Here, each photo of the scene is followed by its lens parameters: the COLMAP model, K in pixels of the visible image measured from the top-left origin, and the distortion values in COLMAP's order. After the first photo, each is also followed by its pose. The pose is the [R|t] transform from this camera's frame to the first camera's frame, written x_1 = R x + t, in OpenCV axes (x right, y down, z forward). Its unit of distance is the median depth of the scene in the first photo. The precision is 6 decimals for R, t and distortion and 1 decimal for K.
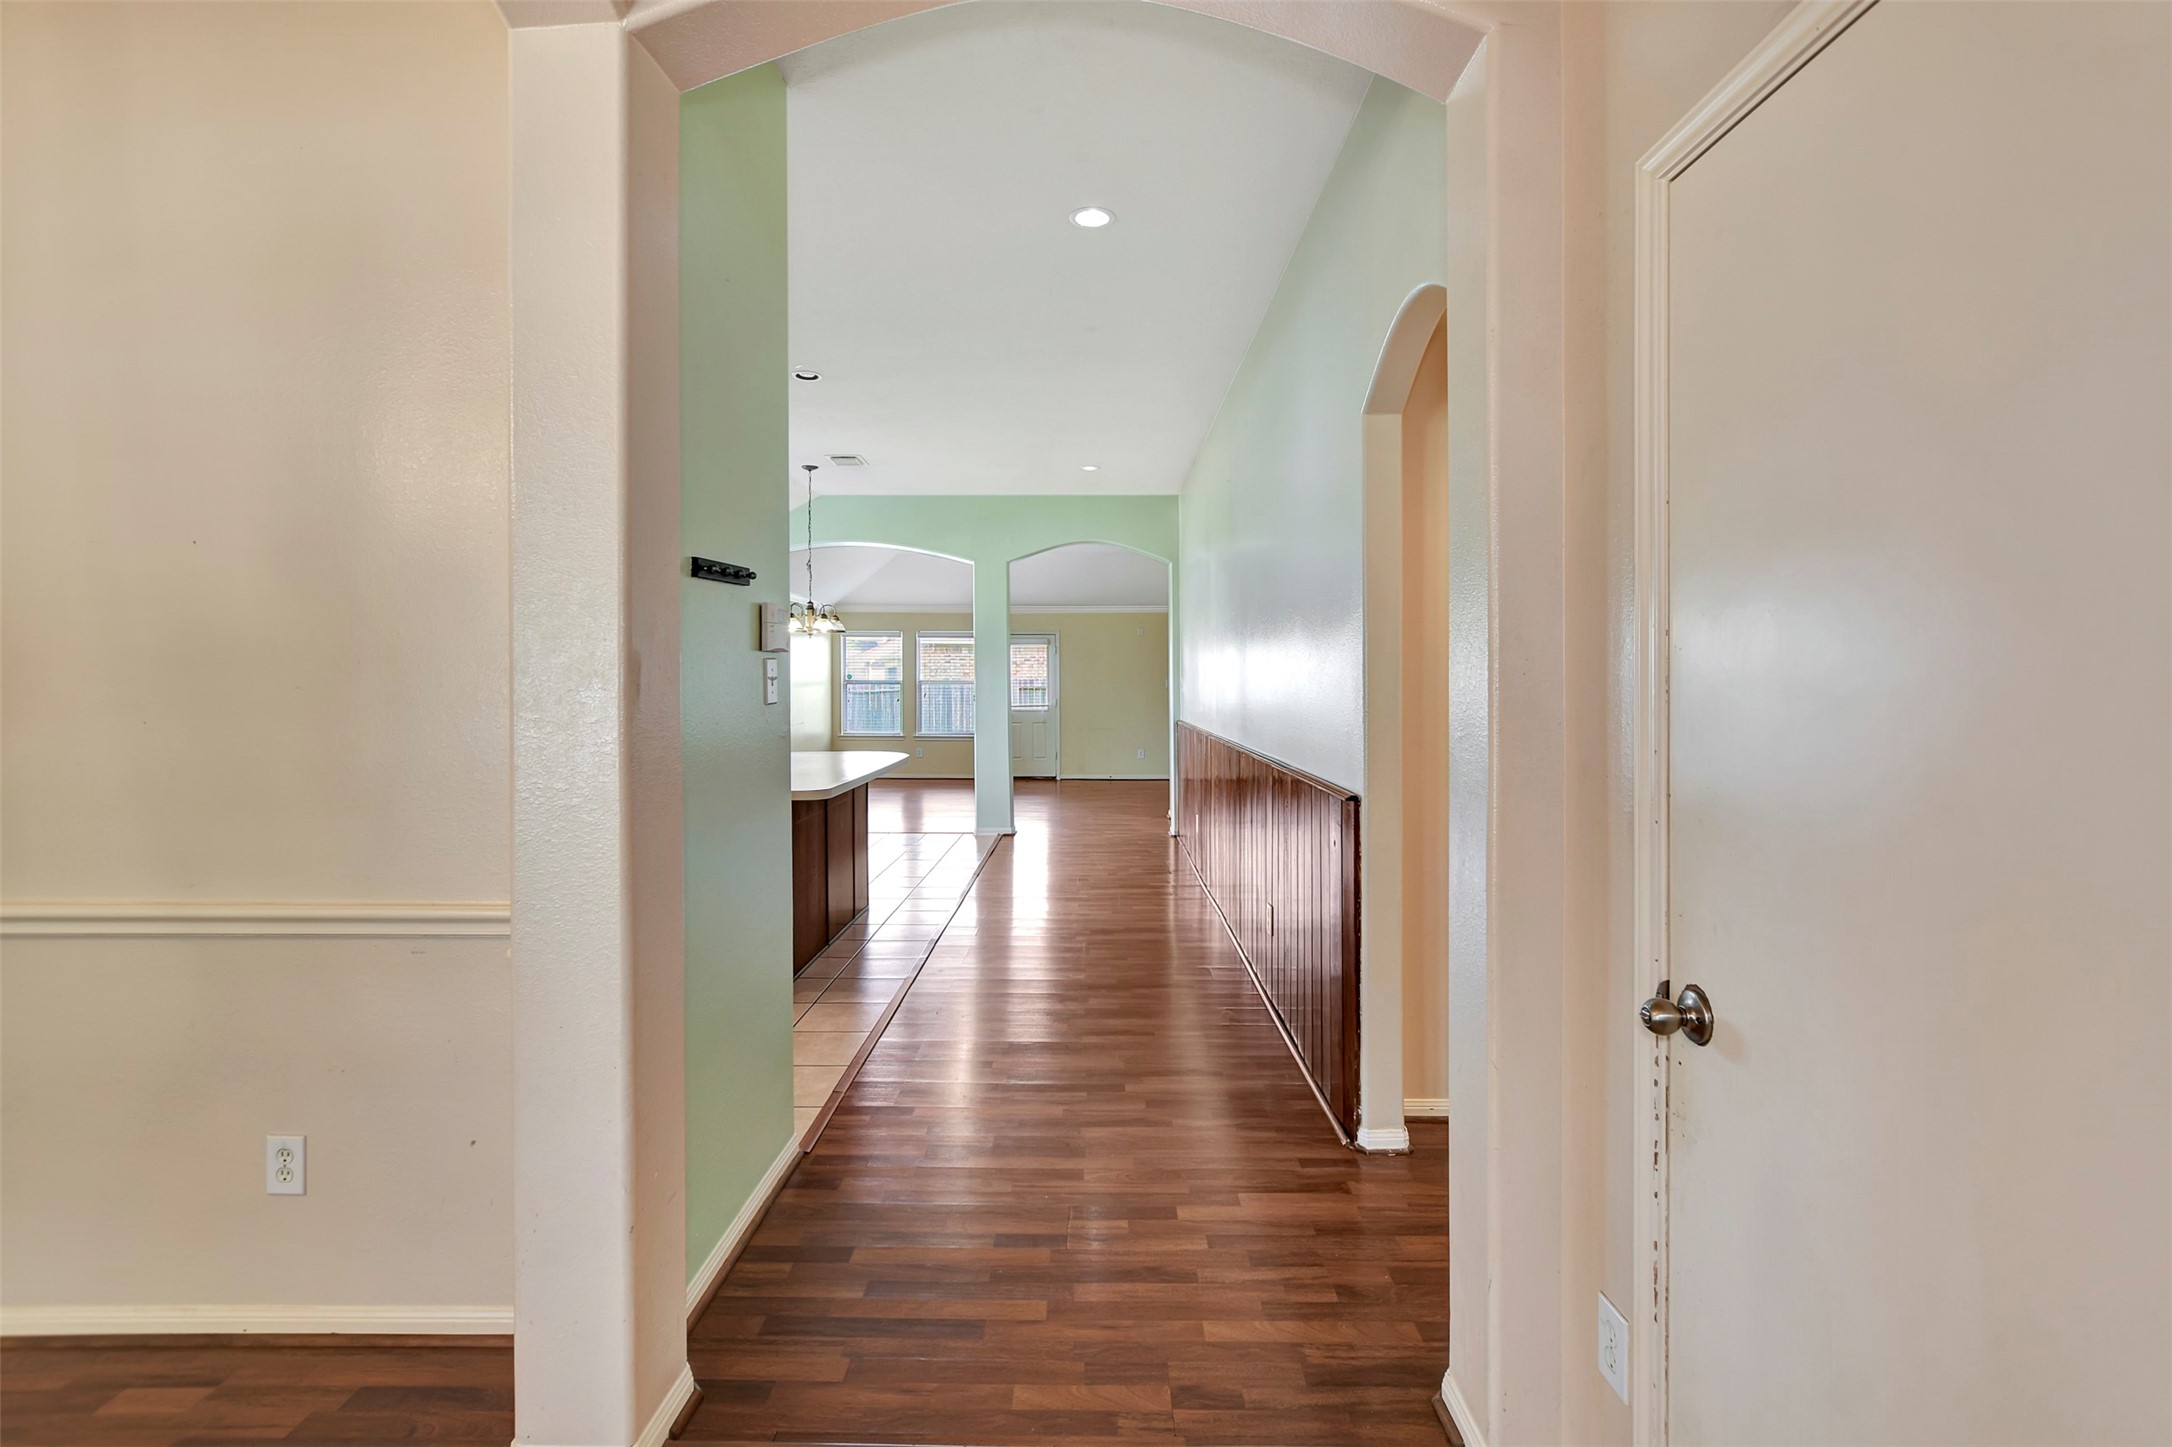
lens RADIAL K [[986.0, 0, 1075.1], [0, 986.0, 678.3], [0, 0, 1]] dist [-0.025423, -0.000391]
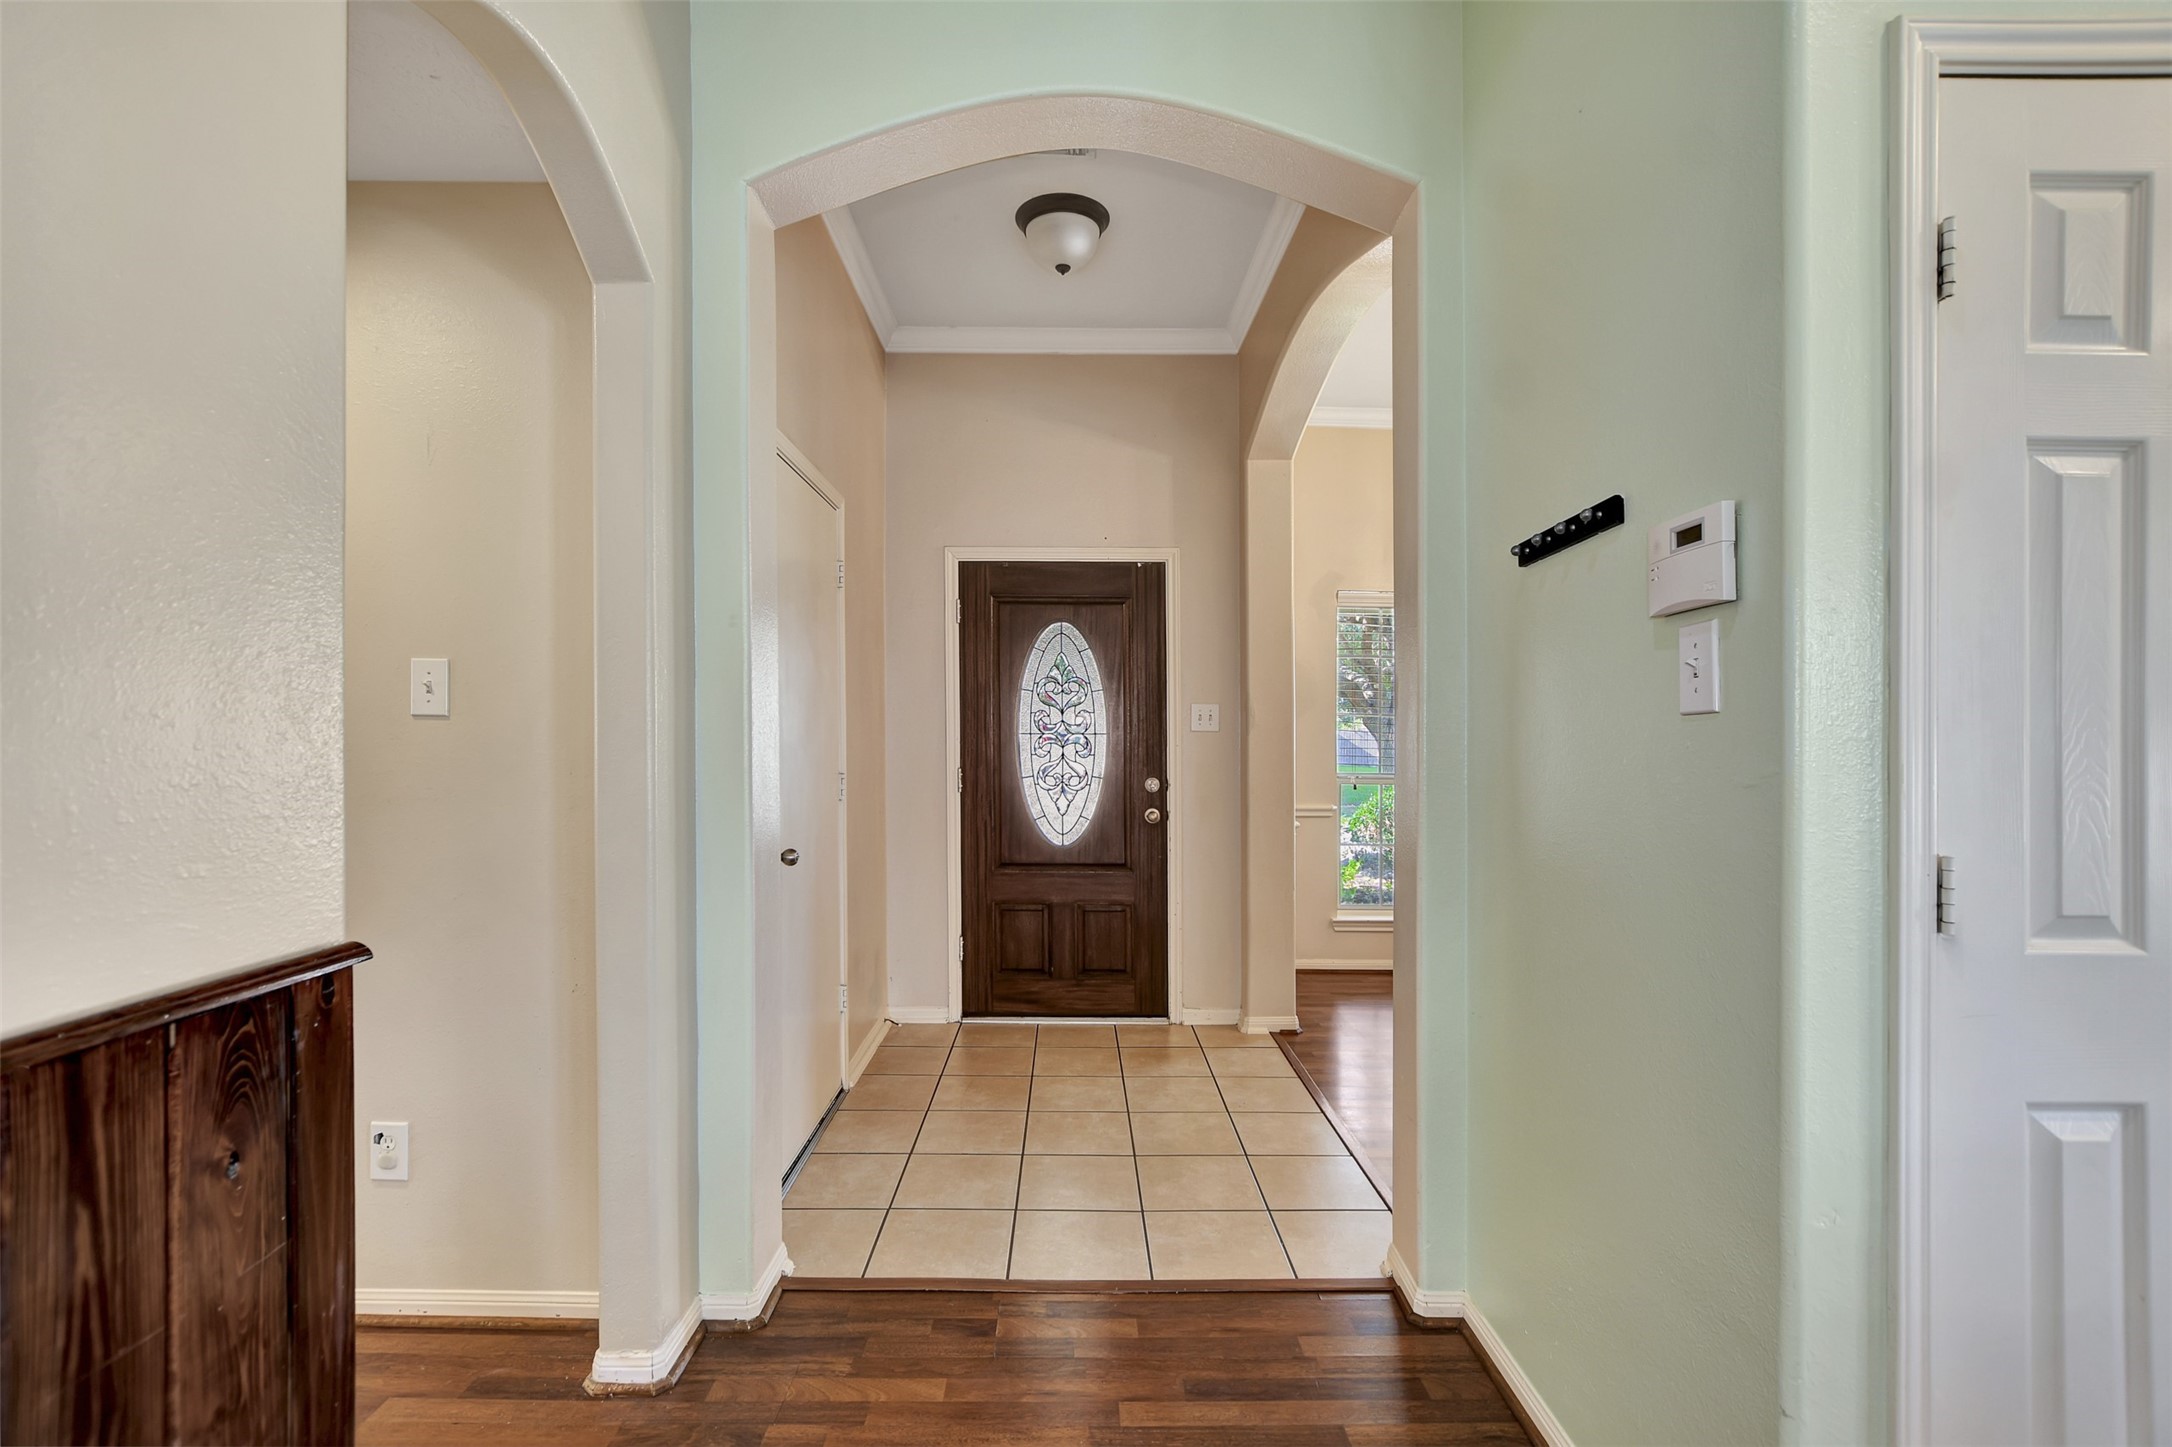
lens RADIAL K [[986.0, 0, 1078.1], [0, 986.0, 719.8], [0, 0, 1]] dist [-0.025423, -0.000391]
pose [[-0.999757, -0.002204, -0.021916, 0.028064], [-0.002171, 0.999996, -0.001531, 0.039116], [0.021919, -0.001483, -0.999759, 1.925780]]
